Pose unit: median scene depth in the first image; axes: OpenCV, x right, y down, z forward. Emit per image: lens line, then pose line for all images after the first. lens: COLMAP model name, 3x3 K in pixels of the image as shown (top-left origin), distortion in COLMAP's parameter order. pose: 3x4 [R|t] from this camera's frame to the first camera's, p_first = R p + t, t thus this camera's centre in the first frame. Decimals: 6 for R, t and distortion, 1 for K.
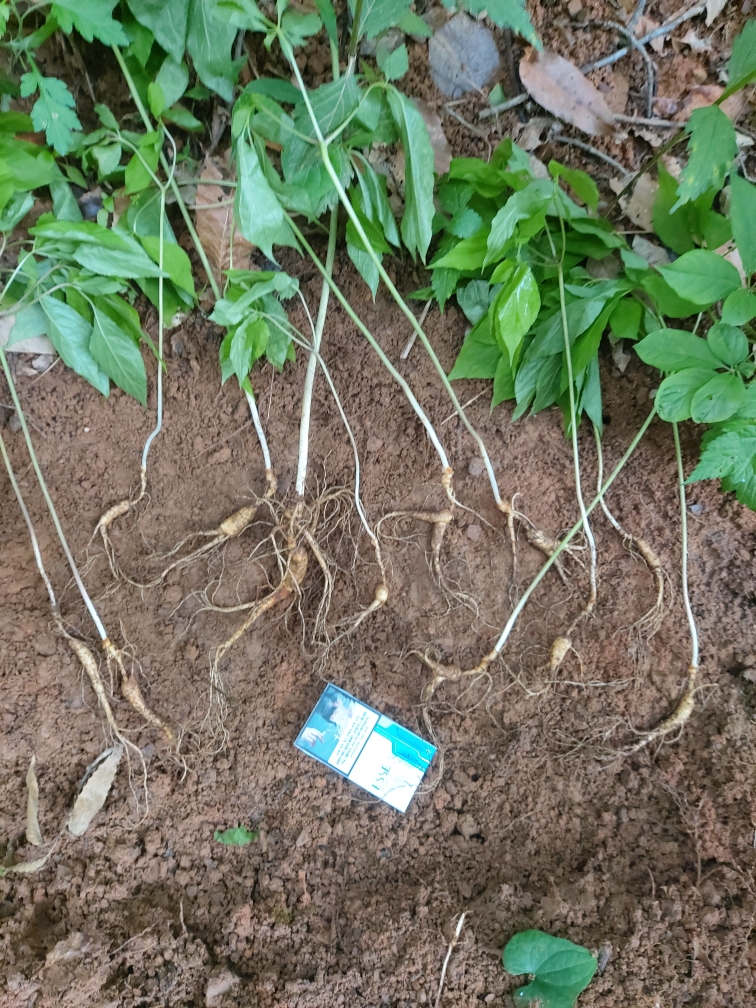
lens RADIAL K [[795.8, 0, 358.7], [0, 795.8, 499.4], [0, 0, 1]] dist [0.041786, -0.071938]
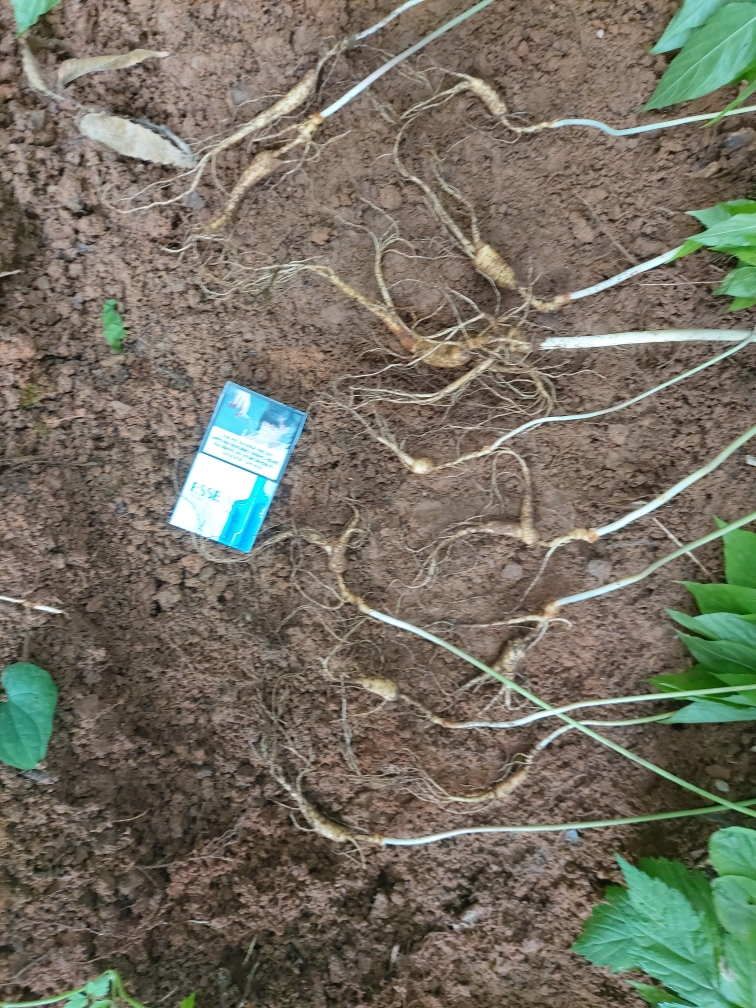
lens RADIAL K [[795.8, 0, 358.7], [0, 795.8, 499.4], [0, 0, 1]] dist [0.041786, -0.071938]
pose [[0.126804, 0.987281, 0.095897, -0.022930], [-0.974720, 0.106091, 0.196637, 0.027925], [0.183963, -0.118407, 0.975775, 0.211256]]
